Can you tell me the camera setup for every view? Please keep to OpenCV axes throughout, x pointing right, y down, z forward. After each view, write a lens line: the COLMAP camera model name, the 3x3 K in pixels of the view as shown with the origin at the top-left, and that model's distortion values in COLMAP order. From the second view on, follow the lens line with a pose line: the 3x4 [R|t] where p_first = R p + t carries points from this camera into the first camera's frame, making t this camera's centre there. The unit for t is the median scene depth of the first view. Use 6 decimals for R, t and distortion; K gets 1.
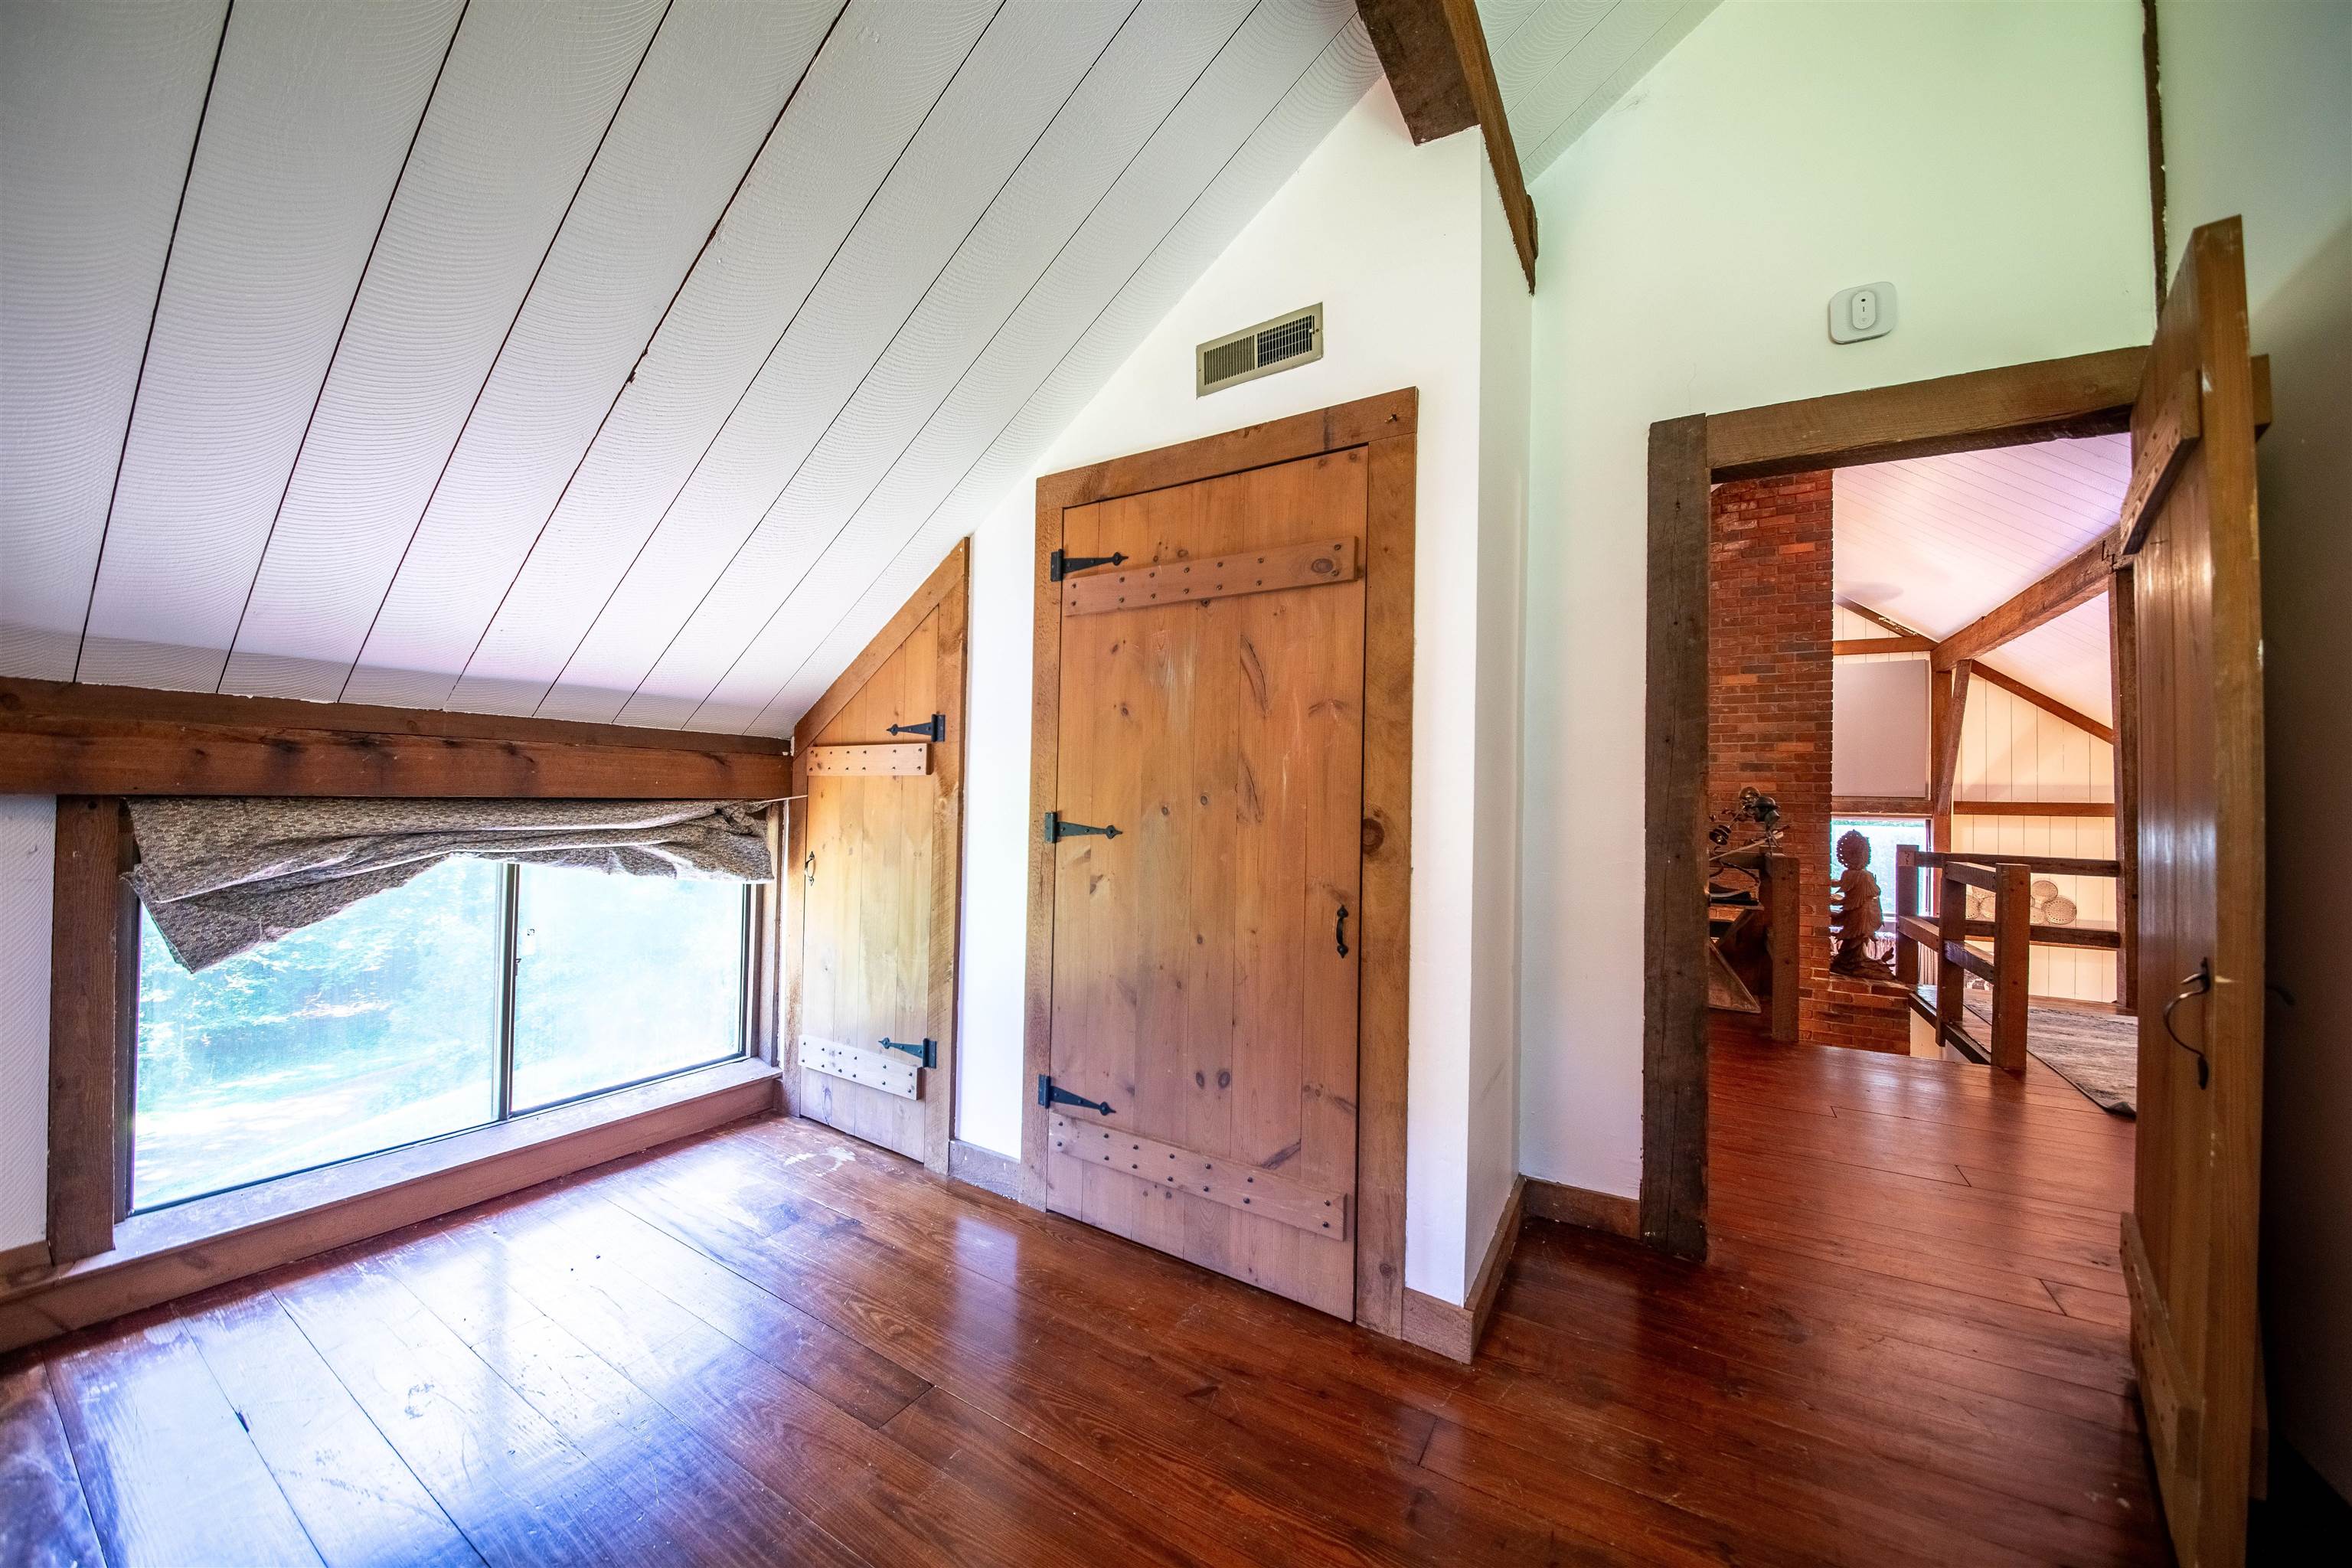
lens RADIAL K [[819.4, 0, 1179.1], [0, 819.4, 782.5], [0, 0, 1]] dist [-0.001430, -0.000071]
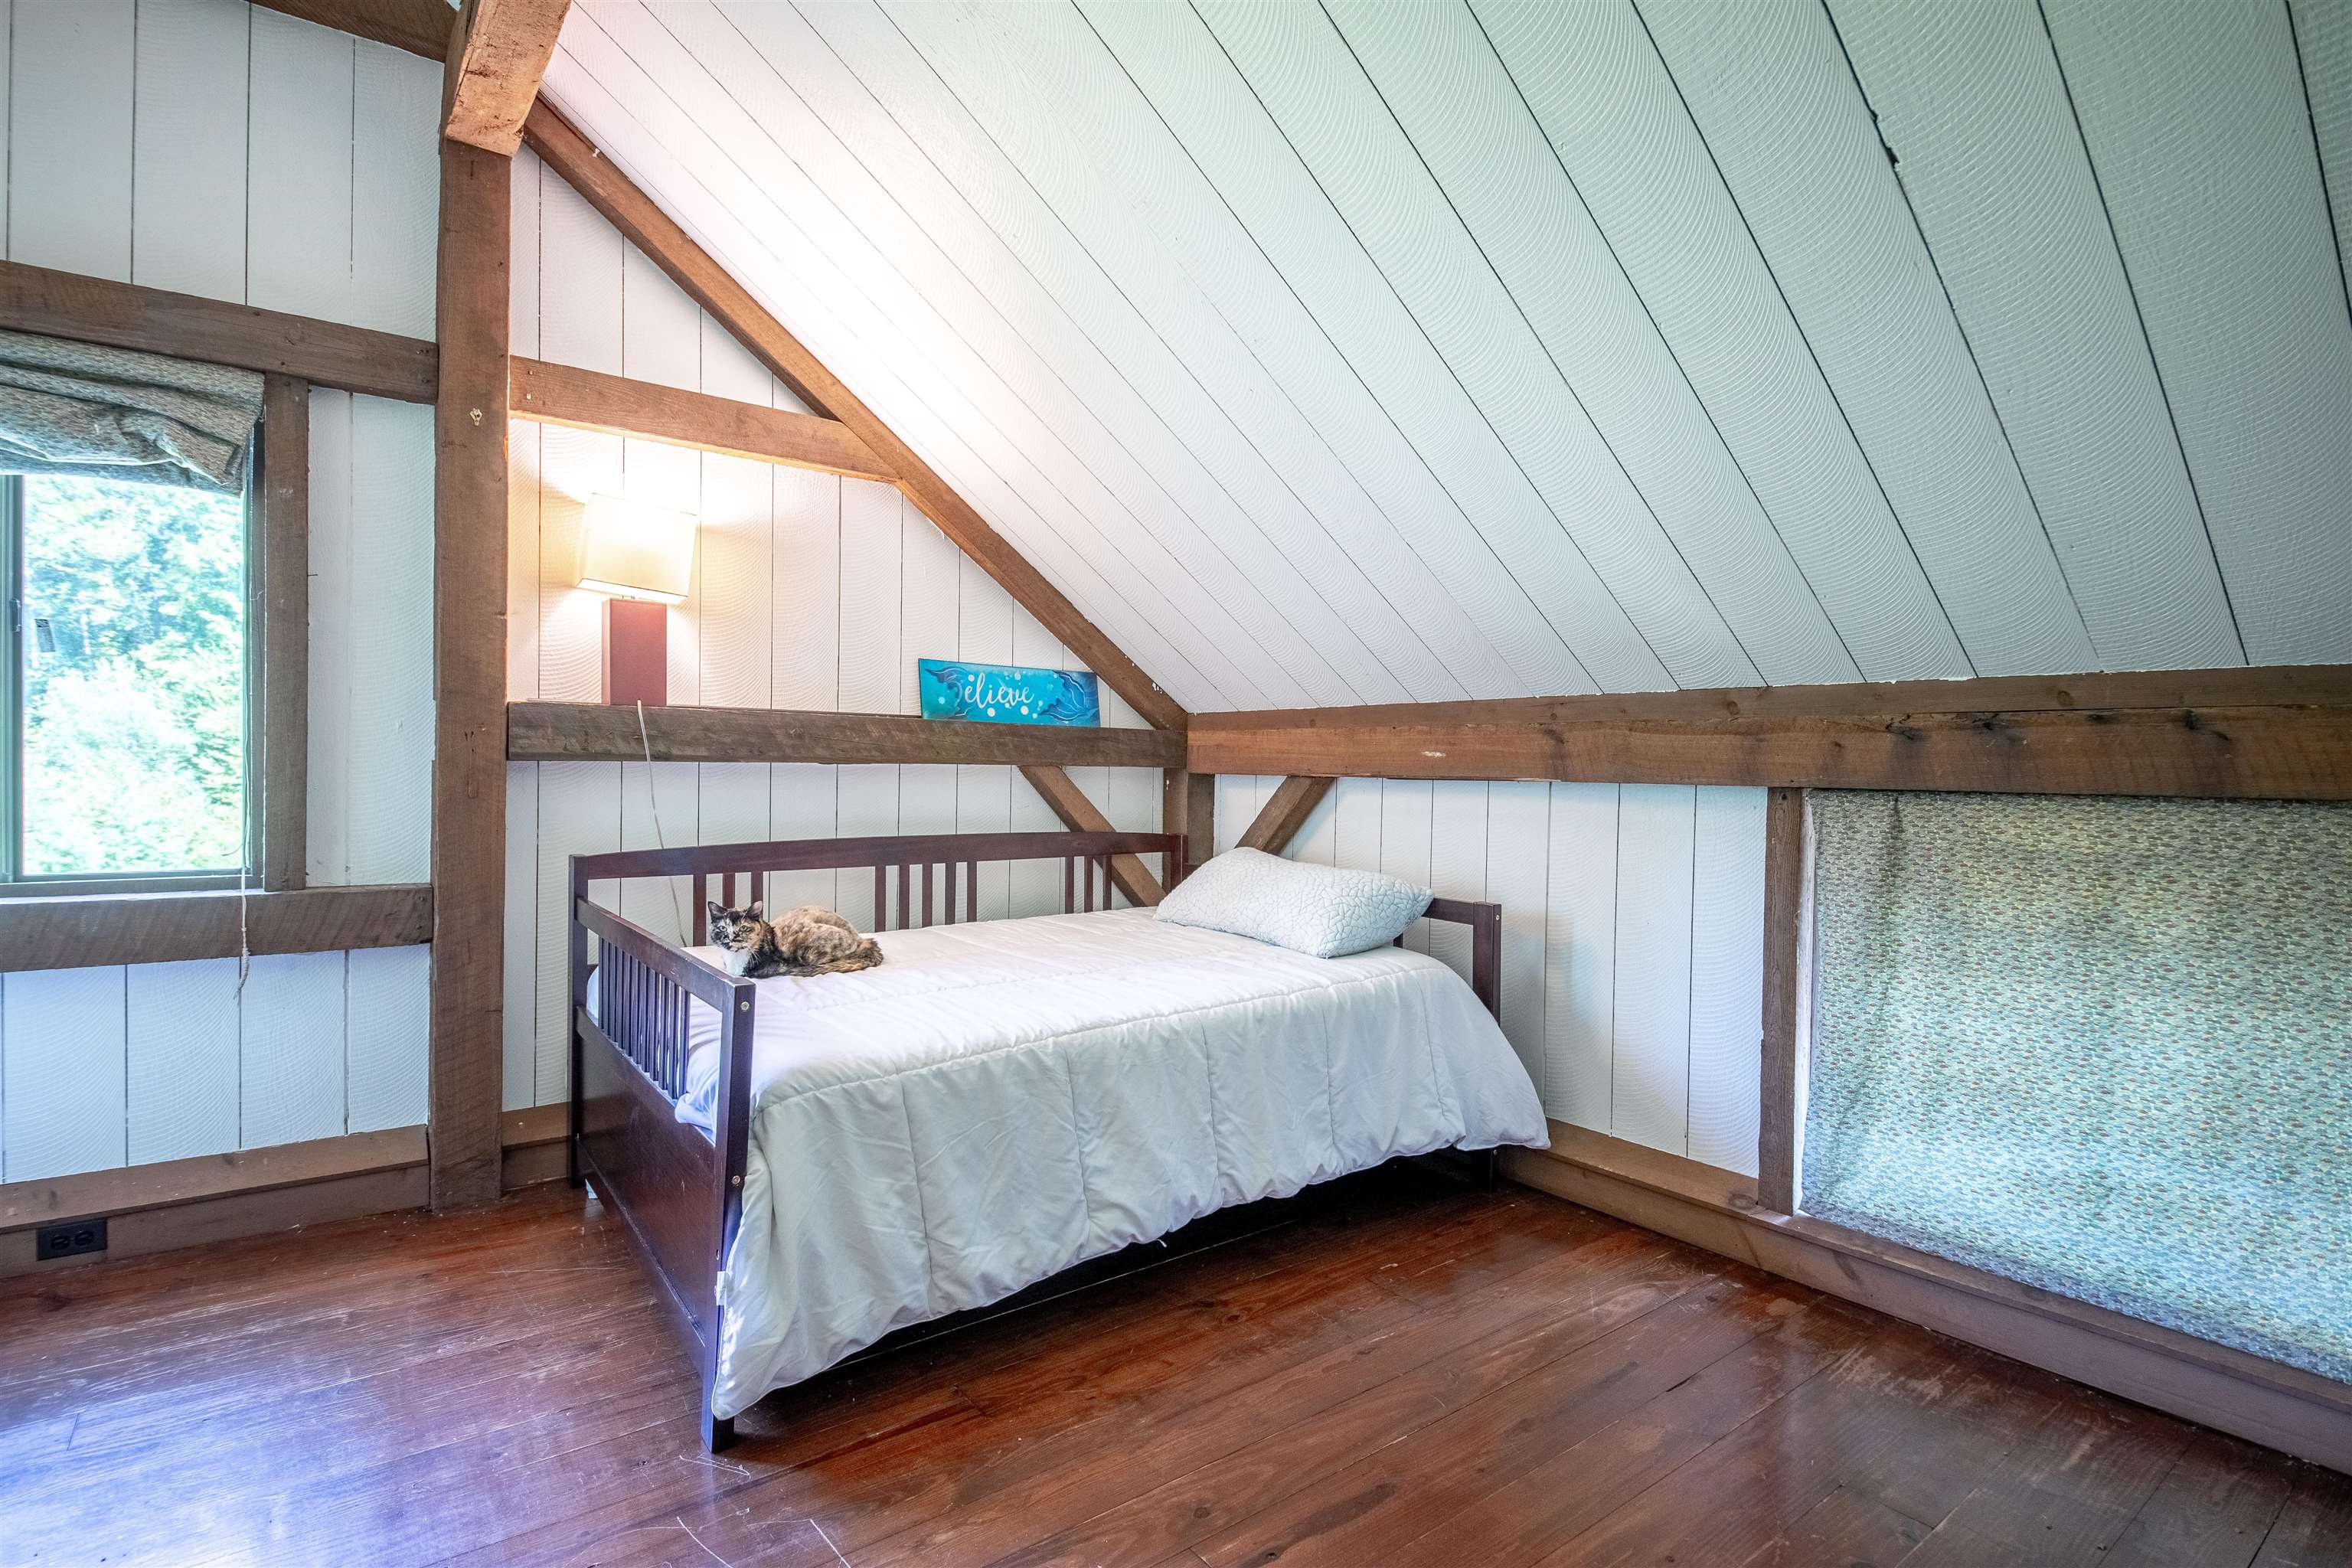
lens RADIAL K [[1182.2, 0, 1177.7], [0, 1182.2, 777.7], [0, 0, 1]] dist [0.000601, 0.000071]
pose [[-0.347074, -0.002891, -0.937833, 0.377203], [0.001792, 0.999991, -0.003745, 0.006060], [0.937836, -0.002981, -0.347065, 0.710986]]
